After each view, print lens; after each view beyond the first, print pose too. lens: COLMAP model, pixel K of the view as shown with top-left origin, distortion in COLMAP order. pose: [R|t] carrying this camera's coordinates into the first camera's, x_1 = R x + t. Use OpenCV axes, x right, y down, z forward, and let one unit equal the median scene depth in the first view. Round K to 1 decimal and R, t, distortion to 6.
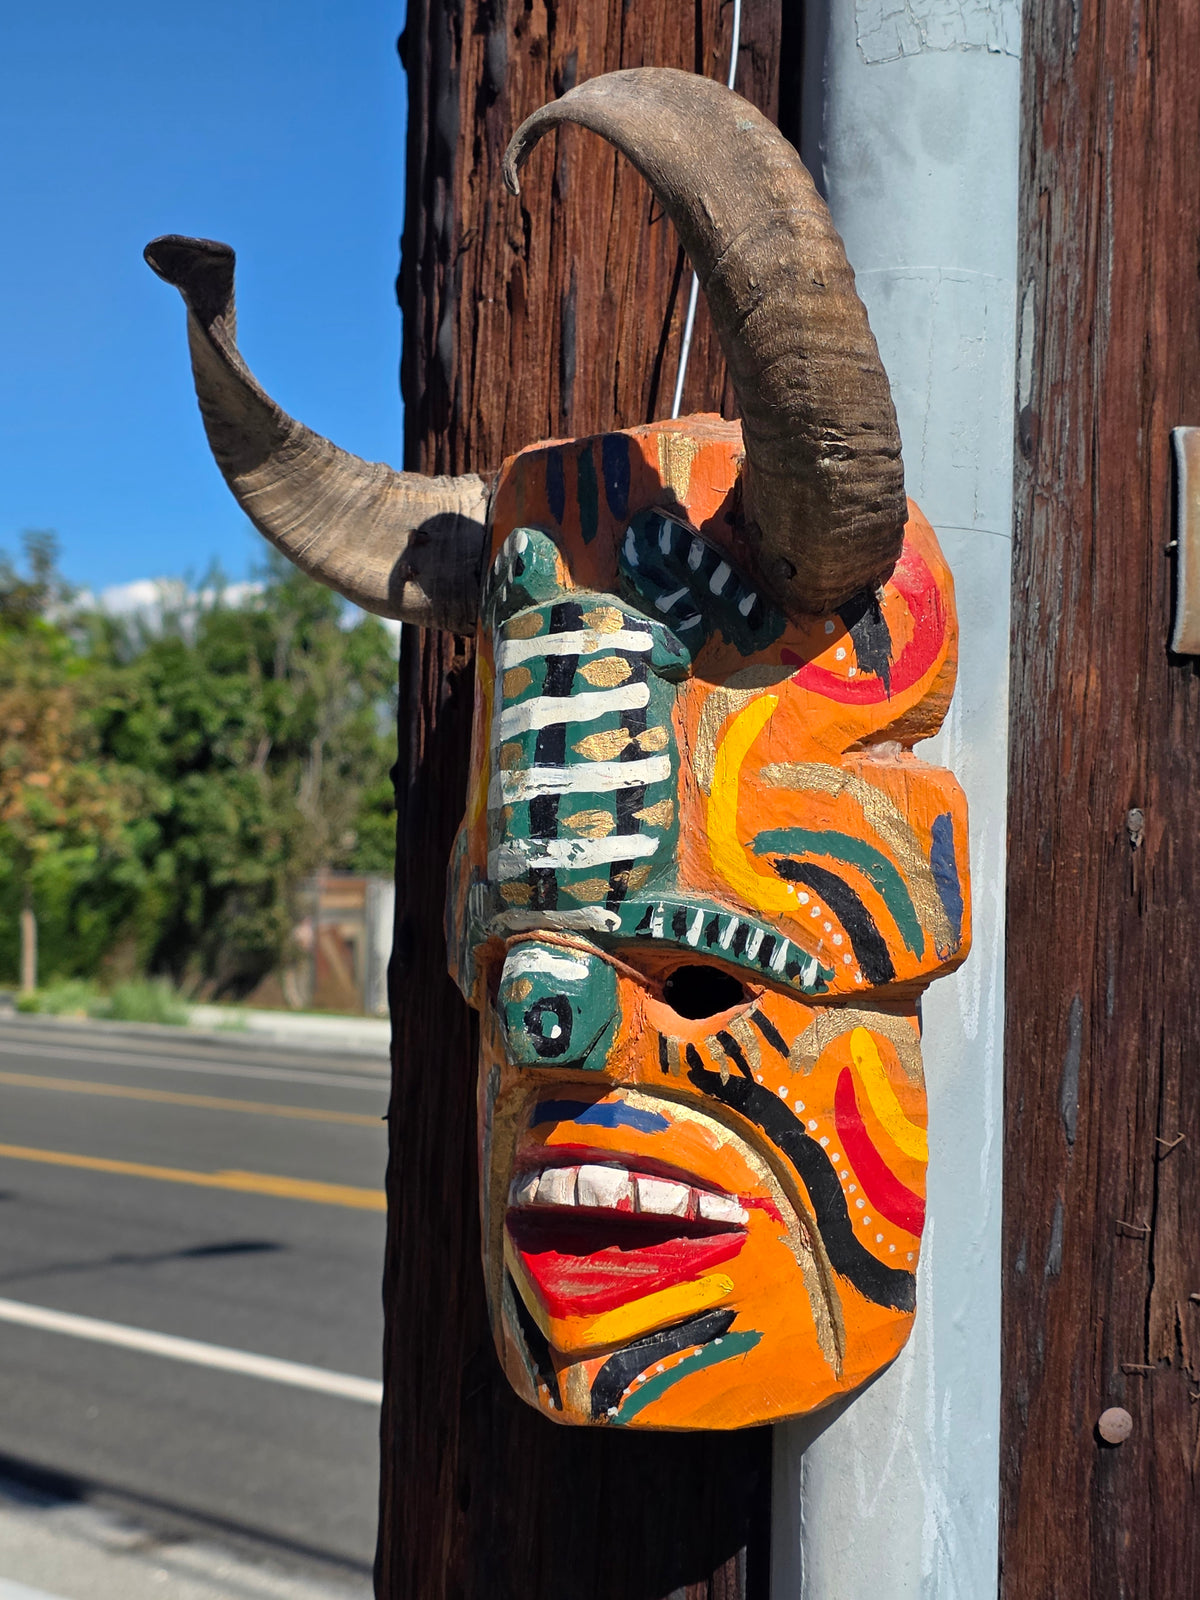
lens RADIAL K [[2668.8, 0, 648.9], [0, 2668.8, 821.9], [0, 0, 1]] dist [0.265559, -1.077082]
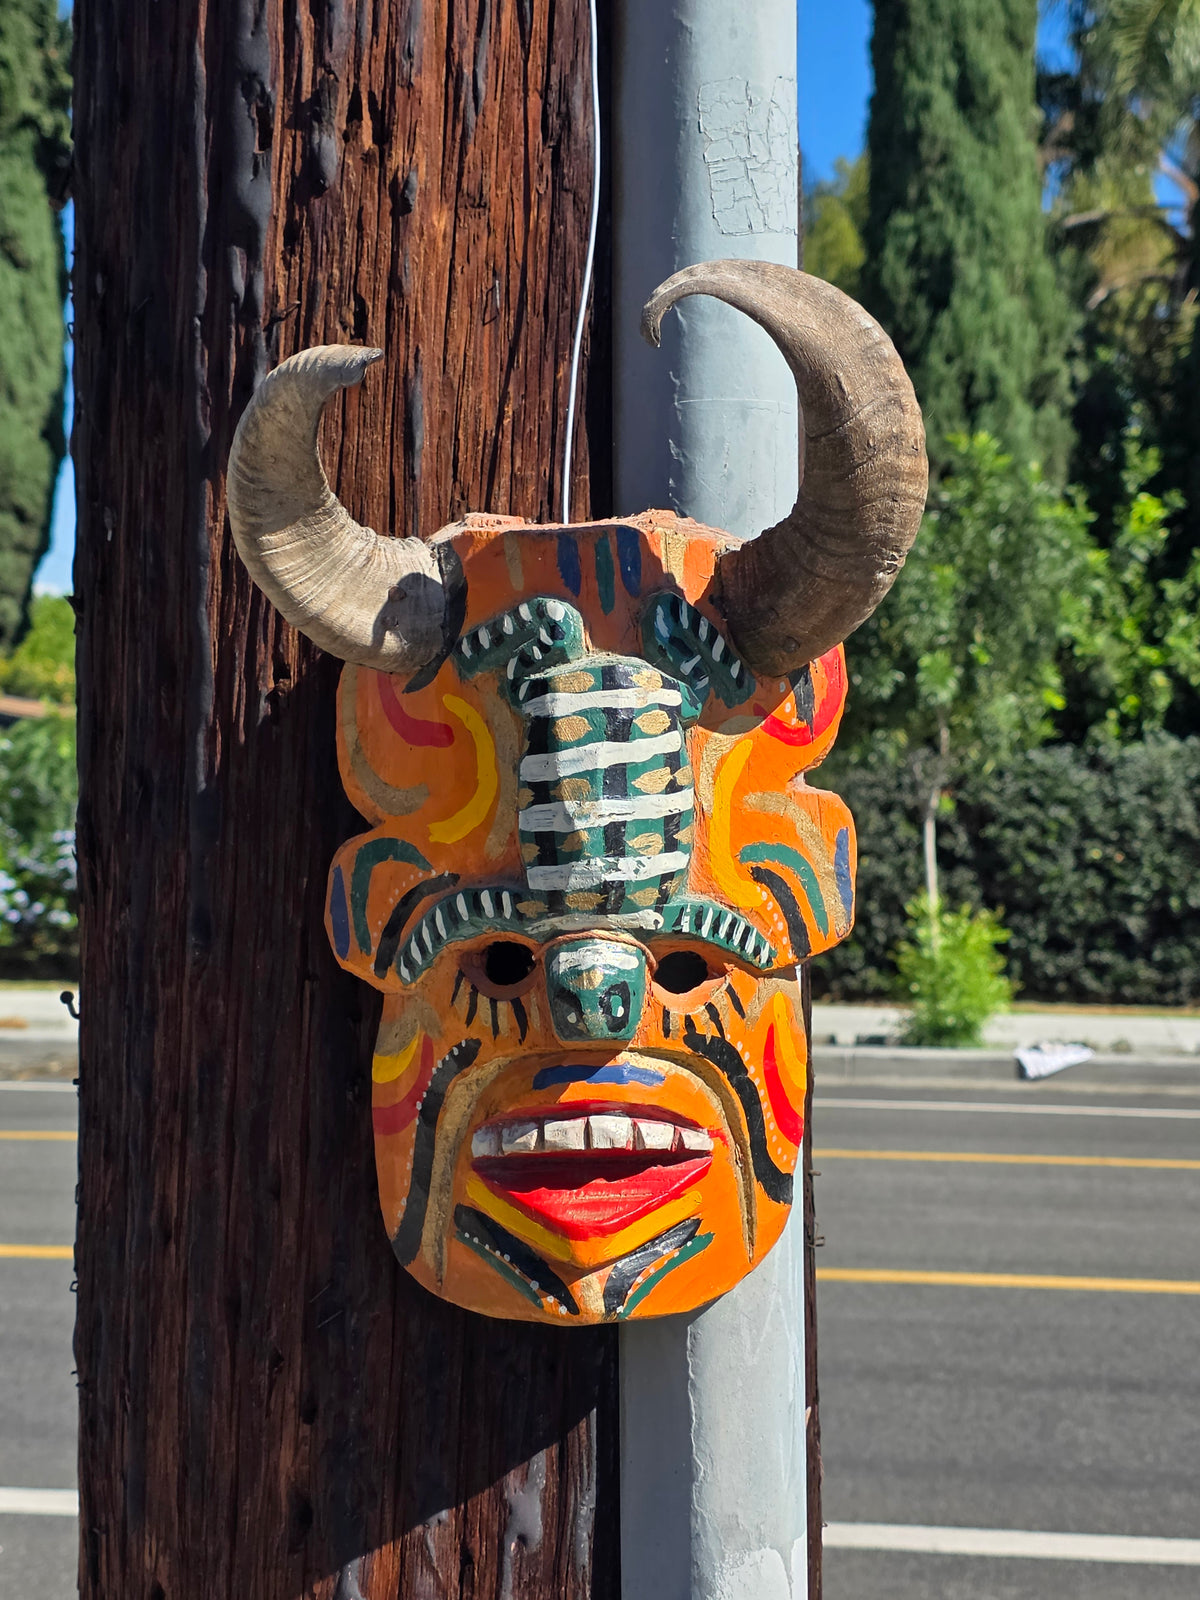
lens RADIAL K [[2668.8, 0, 648.9], [0, 2668.8, 821.9], [0, 0, 1]] dist [0.265559, -1.077082]
pose [[0.802206, -0.021213, 0.596671, -0.752543], [-0.005209, 0.999082, 0.042523, -0.061699], [-0.597025, -0.037220, 0.801359, -0.003211]]
